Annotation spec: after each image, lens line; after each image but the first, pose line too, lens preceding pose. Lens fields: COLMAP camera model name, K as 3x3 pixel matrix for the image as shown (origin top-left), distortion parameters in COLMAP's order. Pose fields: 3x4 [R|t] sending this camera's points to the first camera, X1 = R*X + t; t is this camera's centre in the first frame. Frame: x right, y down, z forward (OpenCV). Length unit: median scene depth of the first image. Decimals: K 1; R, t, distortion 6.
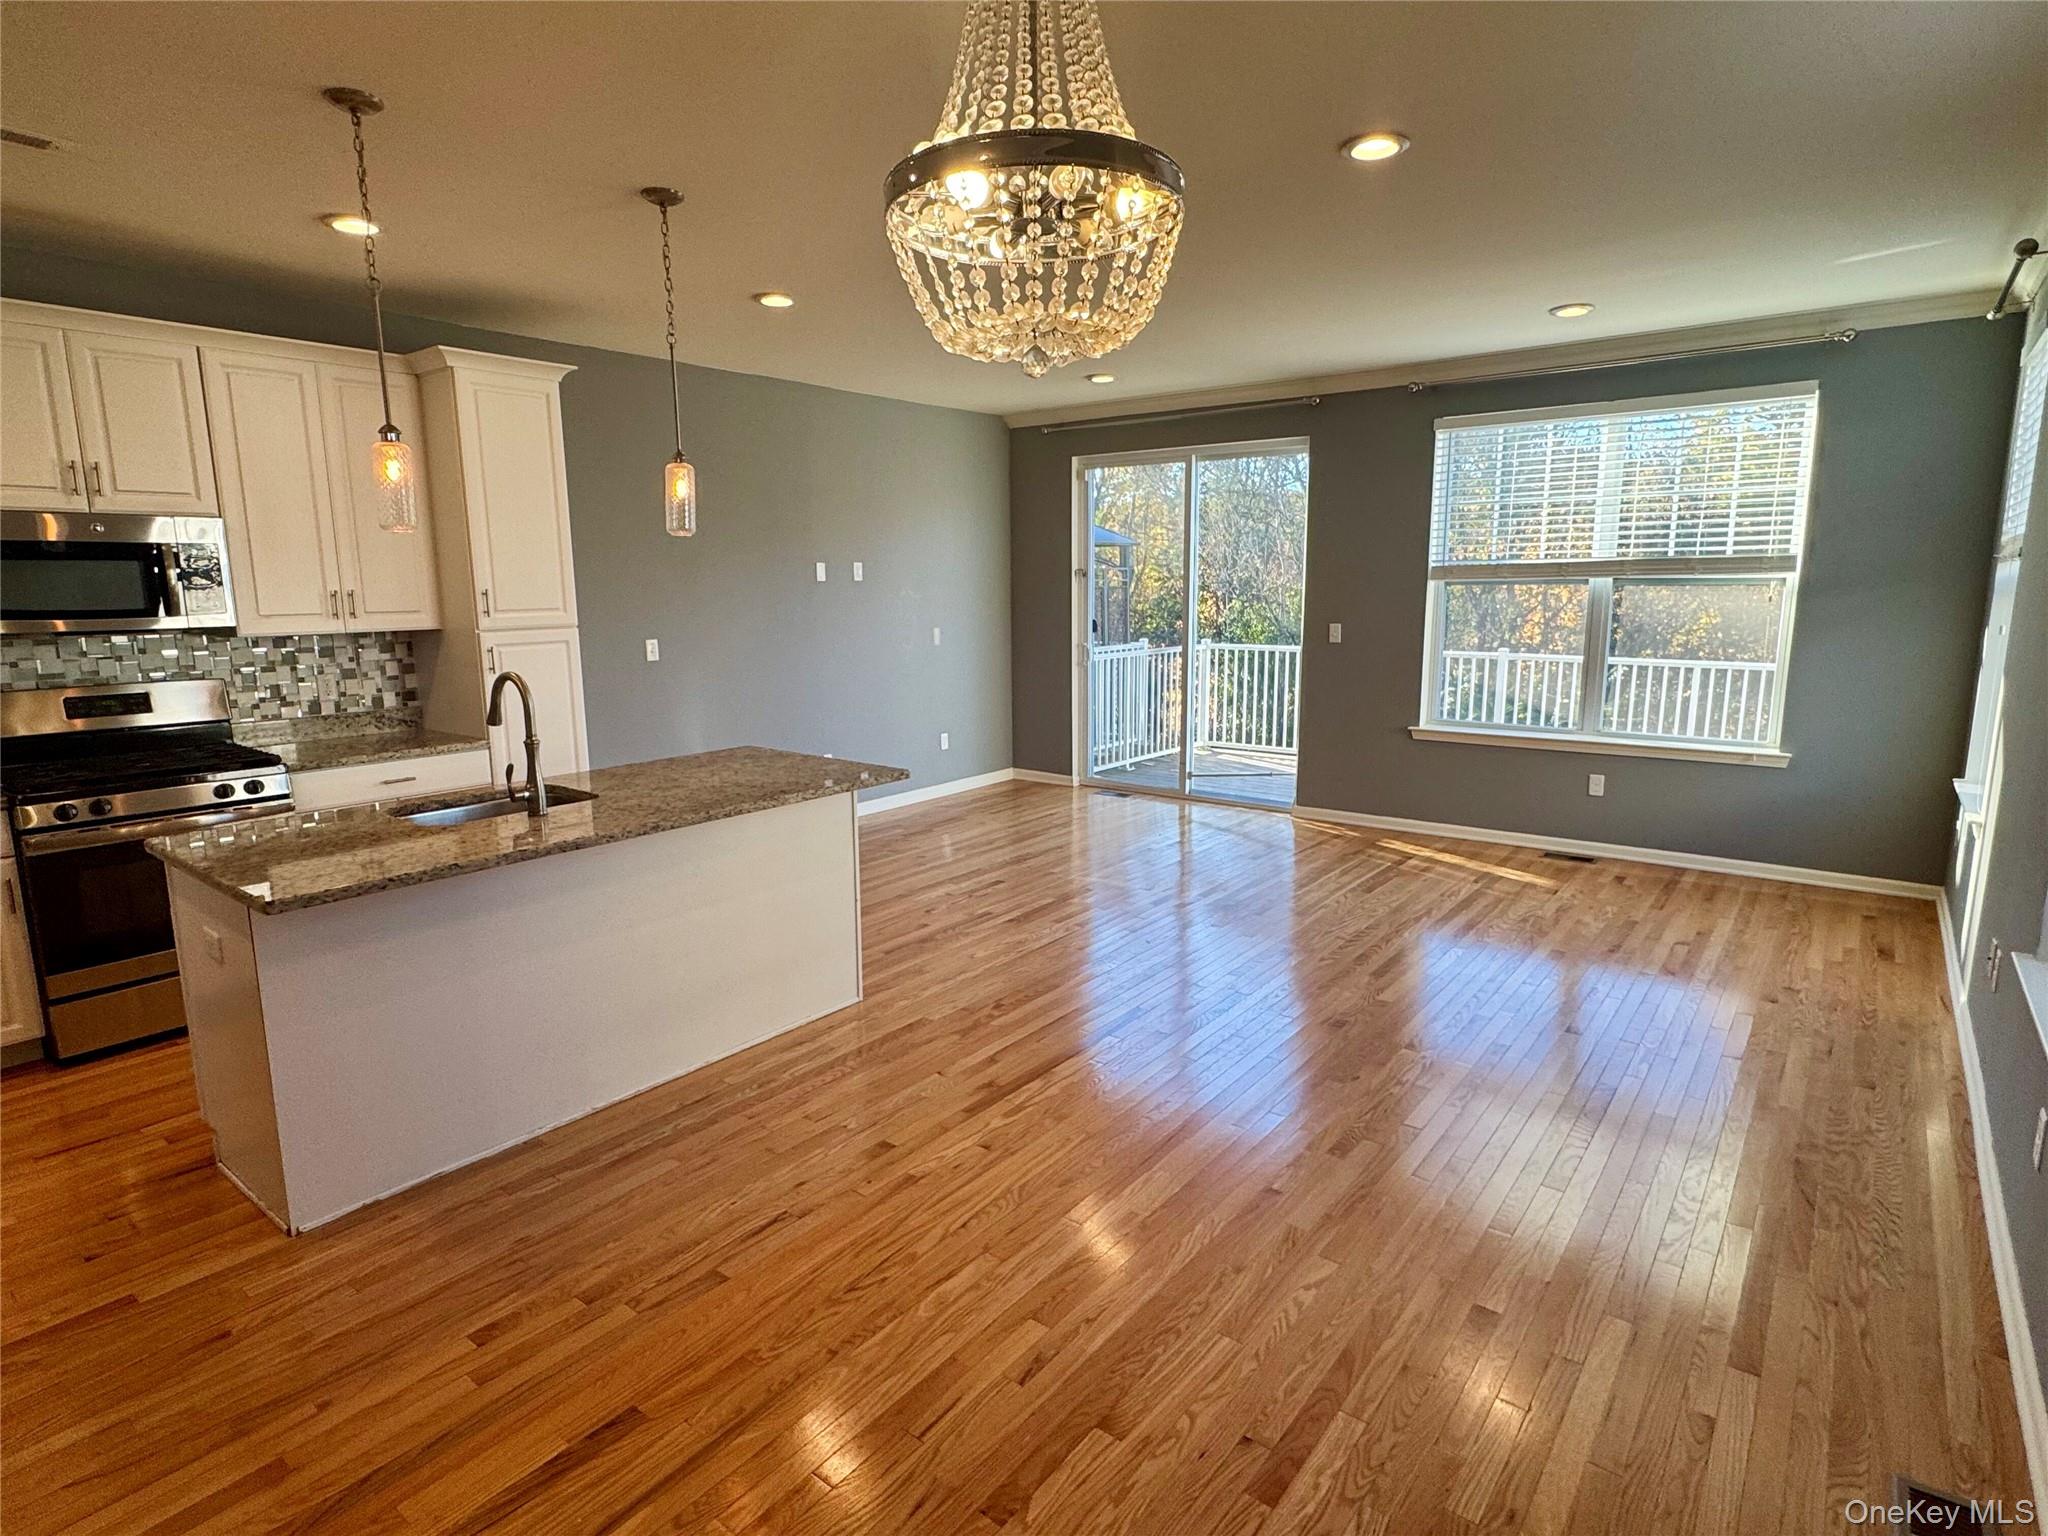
lens RADIAL K [[1083.2, 0, 1024.0], [0, 1083.2, 768.0], [0, 0, 1]] dist [0.001772, 0.000645]
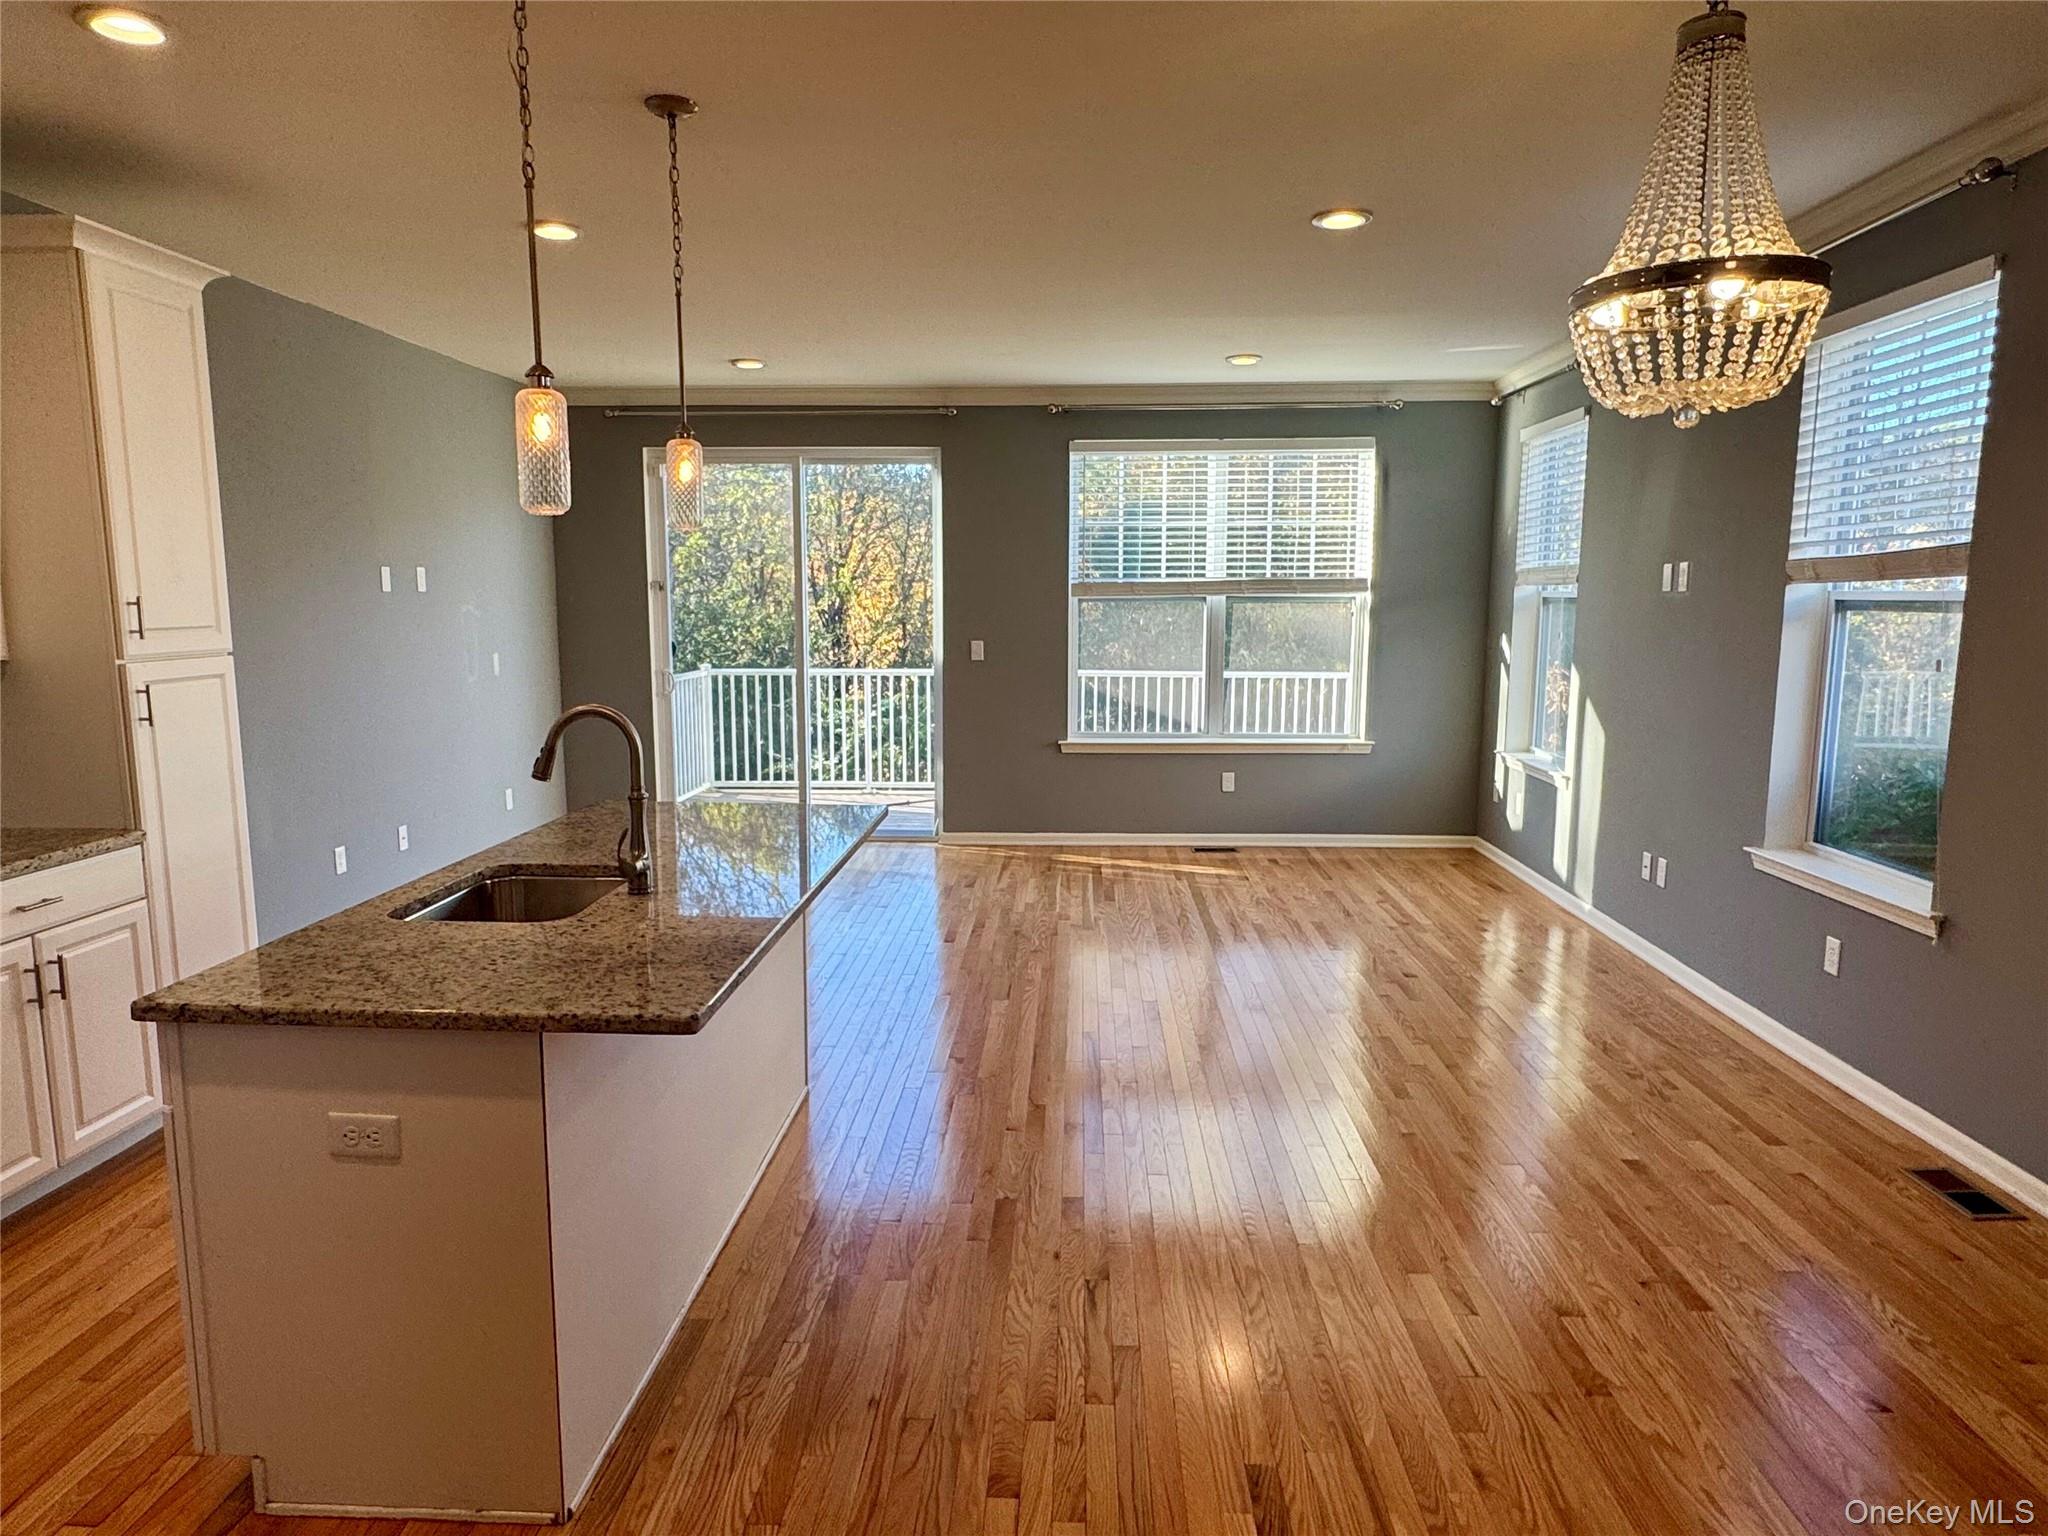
lens RADIAL K [[1263.7, 0, 1024.0], [0, 1263.7, 768.0], [0, 0, 1]] dist [0.001068, 0.000352]
pose [[0.815286, -0.069893, 0.574824, -0.384331], [0.092816, 0.995627, -0.010584, -0.004371], [-0.571571, 0.061982, 0.818208, 0.064280]]
